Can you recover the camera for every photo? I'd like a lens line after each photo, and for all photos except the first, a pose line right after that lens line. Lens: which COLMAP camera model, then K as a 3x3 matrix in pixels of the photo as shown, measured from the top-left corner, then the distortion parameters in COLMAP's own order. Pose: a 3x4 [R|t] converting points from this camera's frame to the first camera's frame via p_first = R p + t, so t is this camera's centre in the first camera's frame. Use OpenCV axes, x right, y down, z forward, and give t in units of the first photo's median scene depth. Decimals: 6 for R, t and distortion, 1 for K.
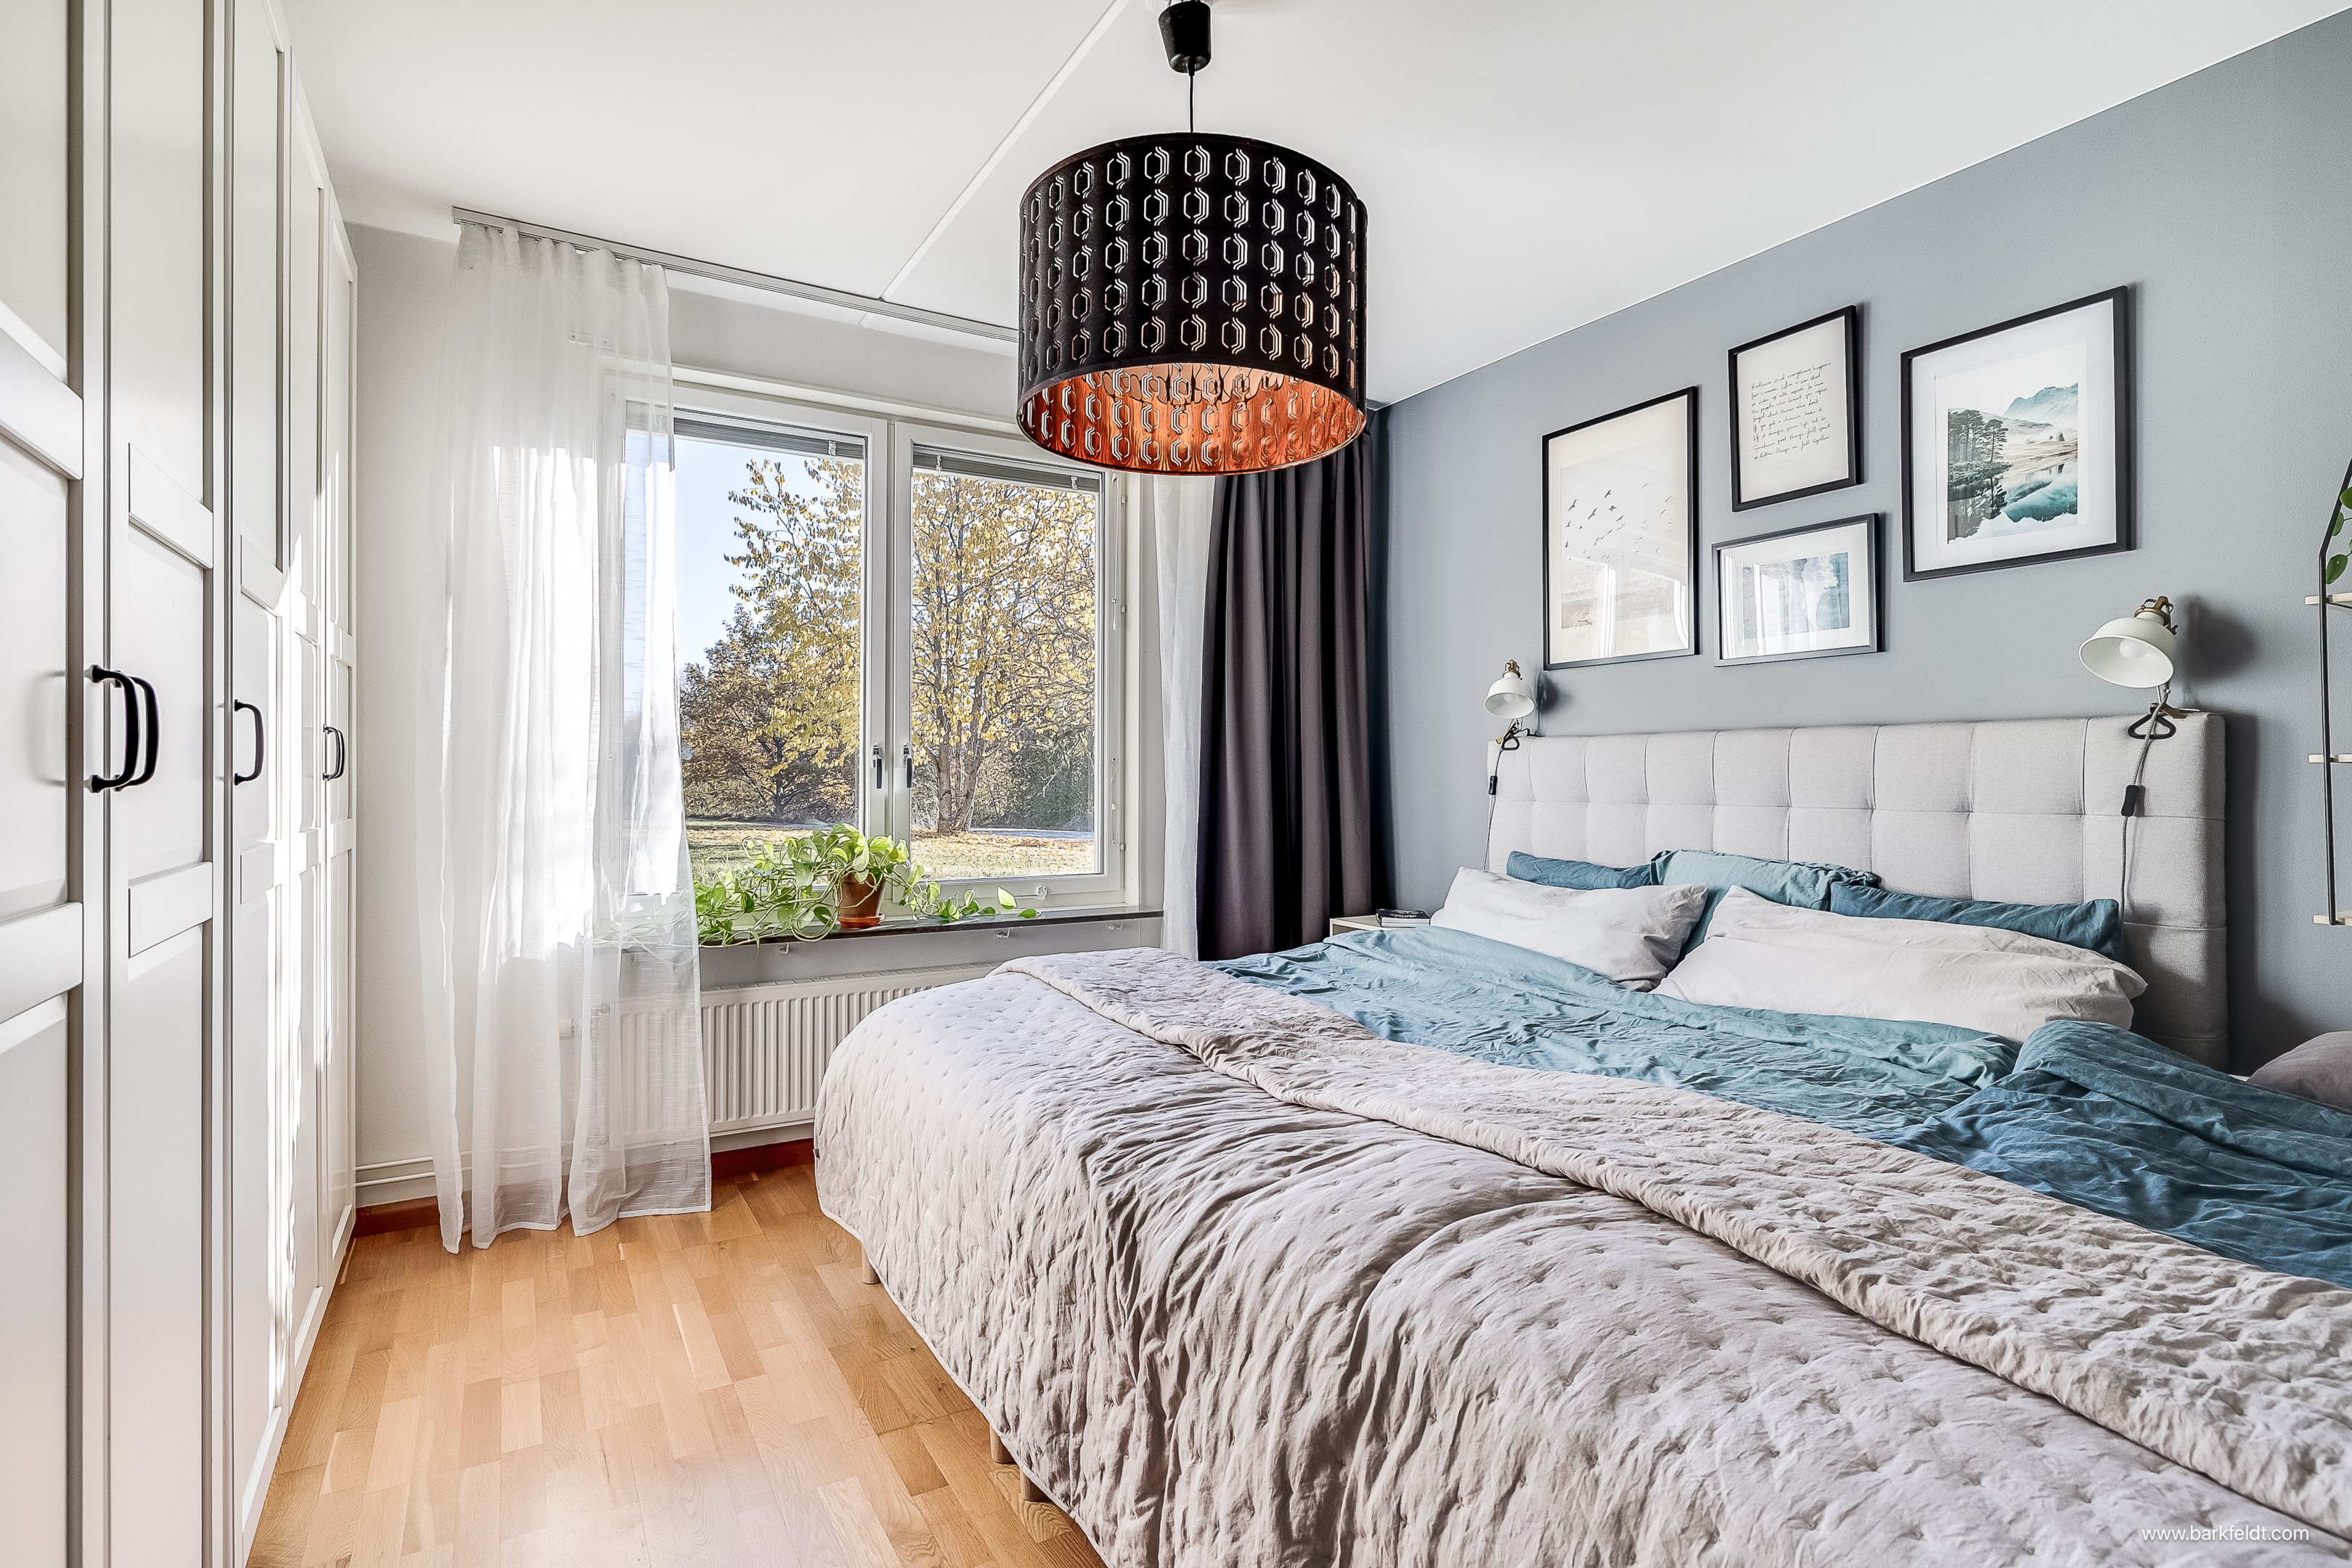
lens RADIAL K [[1107.2, 0, 1181.8], [0, 1107.2, 778.1], [0, 0, 1]] dist [0.000420, 0.000580]
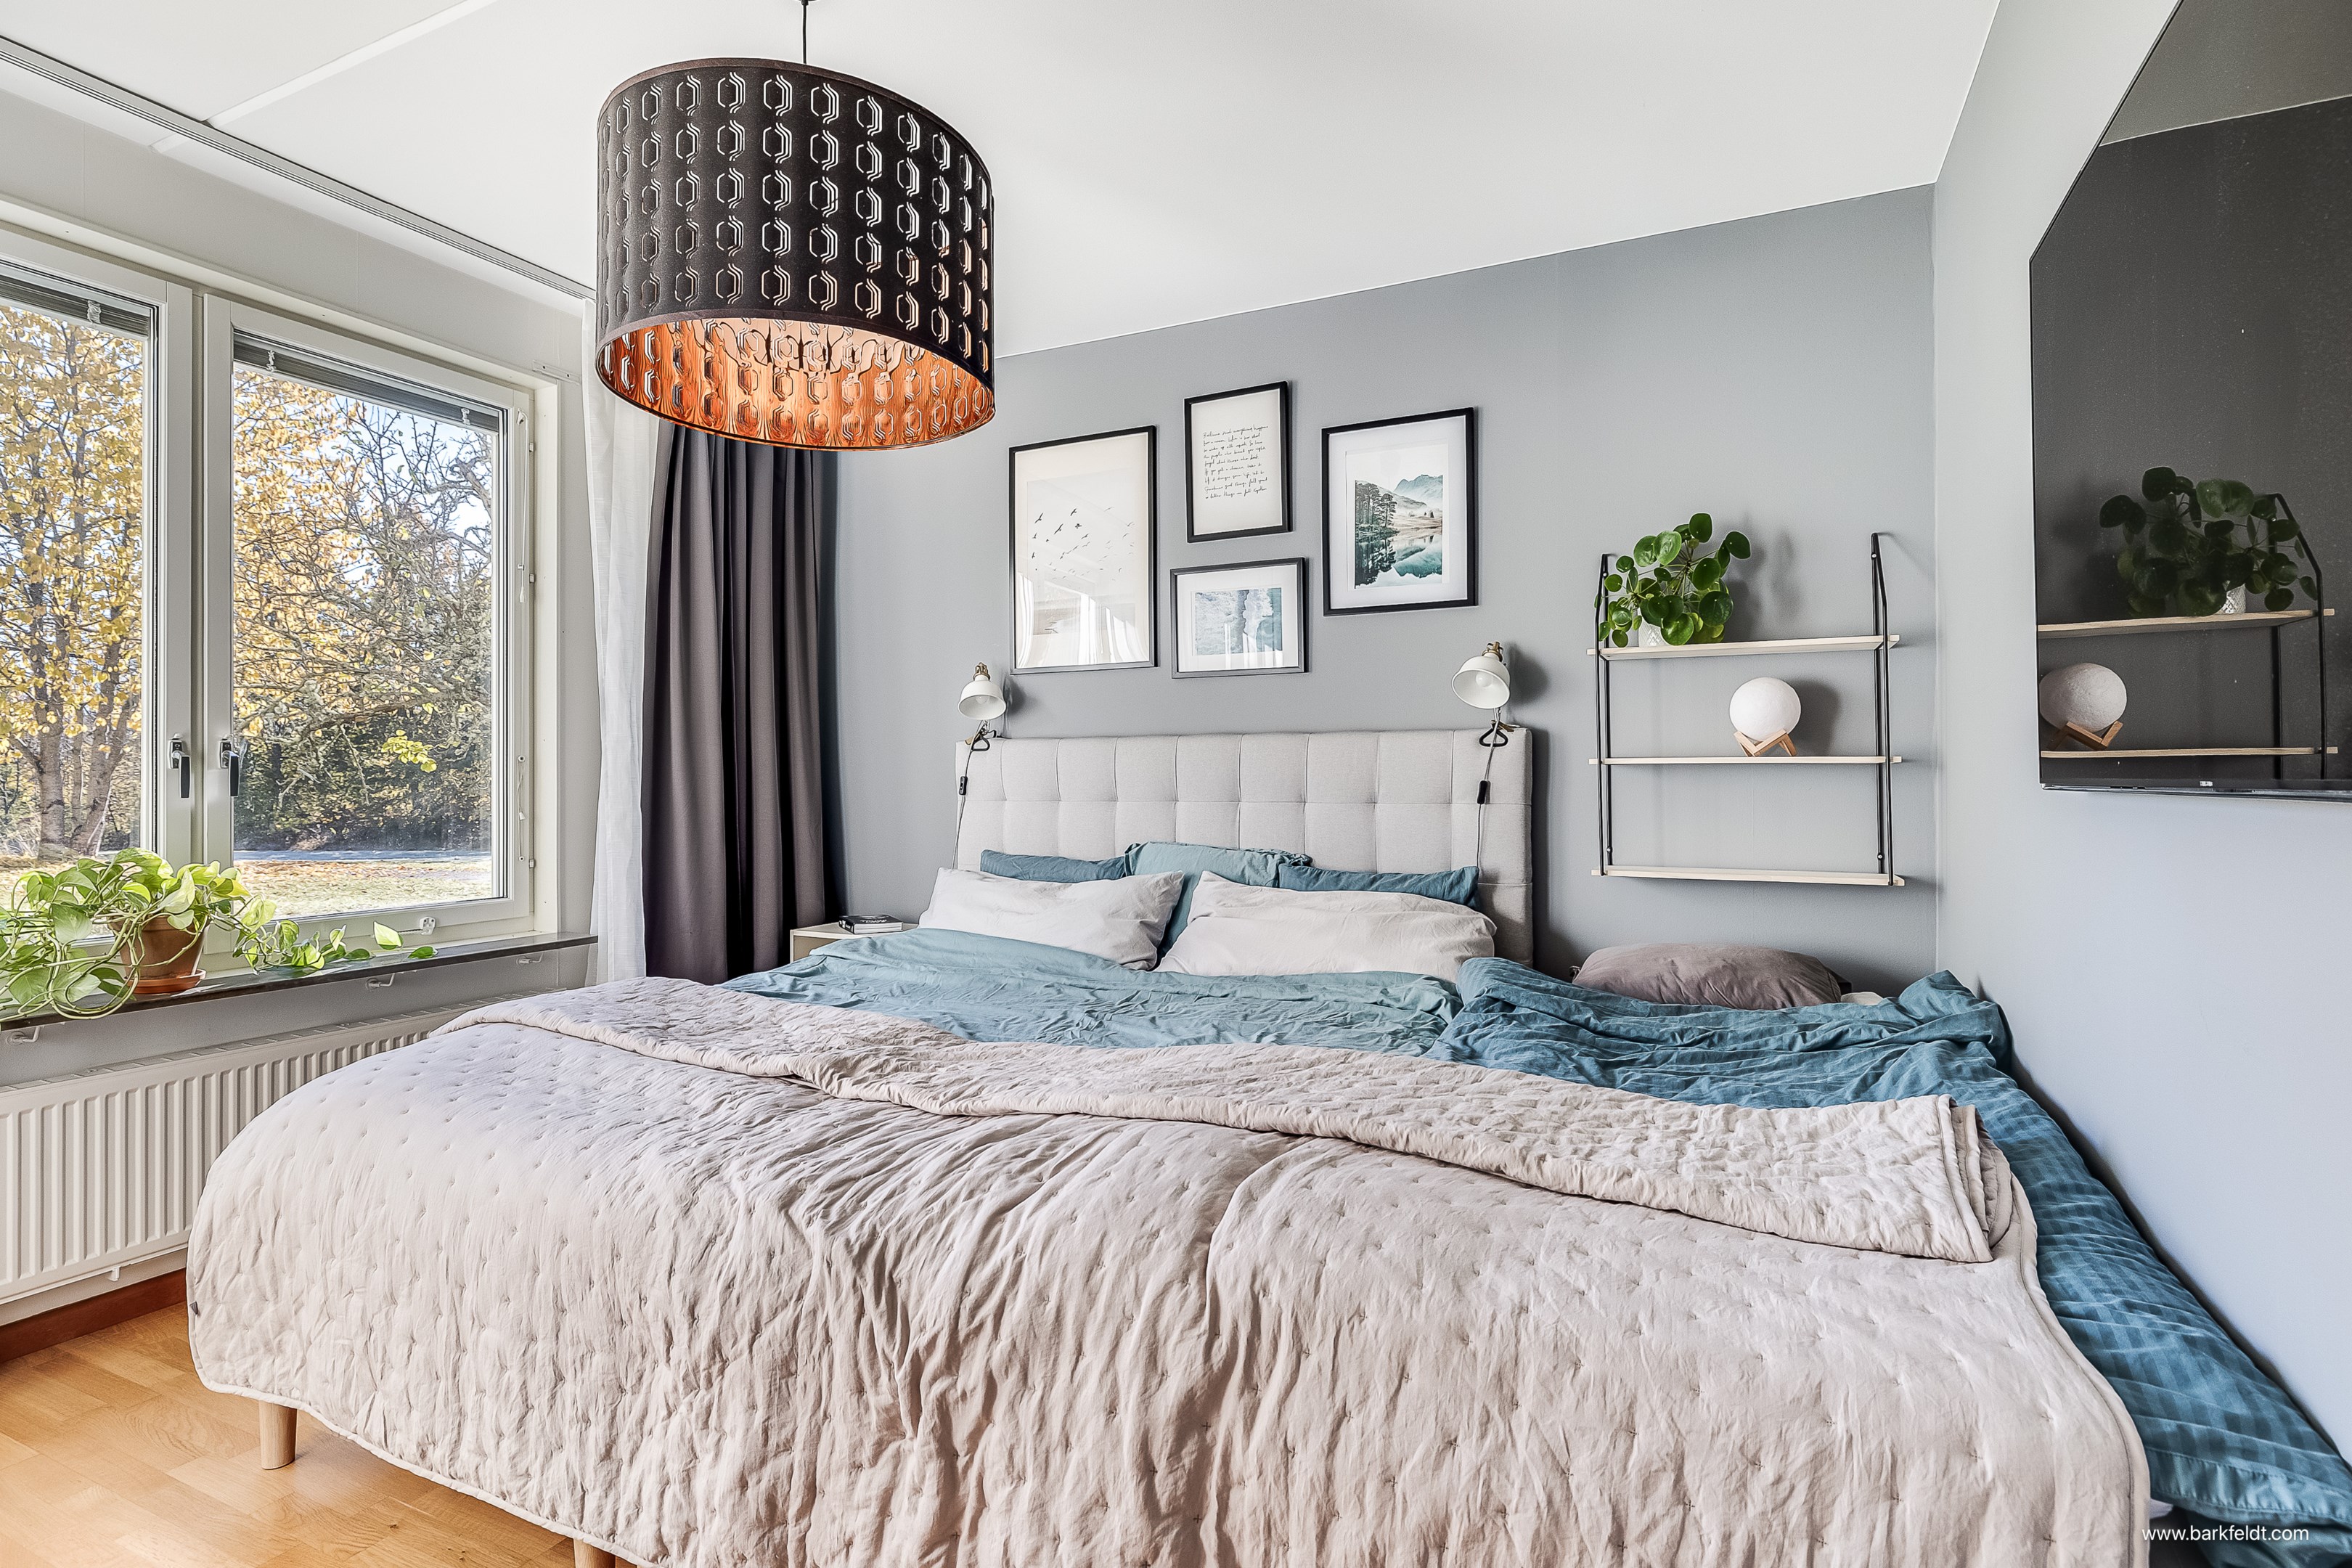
lens RADIAL K [[1129.1, 0, 1176.0], [0, 1129.1, 784.0], [0, 0, 1]] dist [-0.000082, 0.000460]
pose [[0.841188, -0.008703, 0.540673, -0.238518], [0.006105, 0.999960, 0.006598, -0.001243], [-0.540709, -0.002249, 0.841207, 0.056731]]
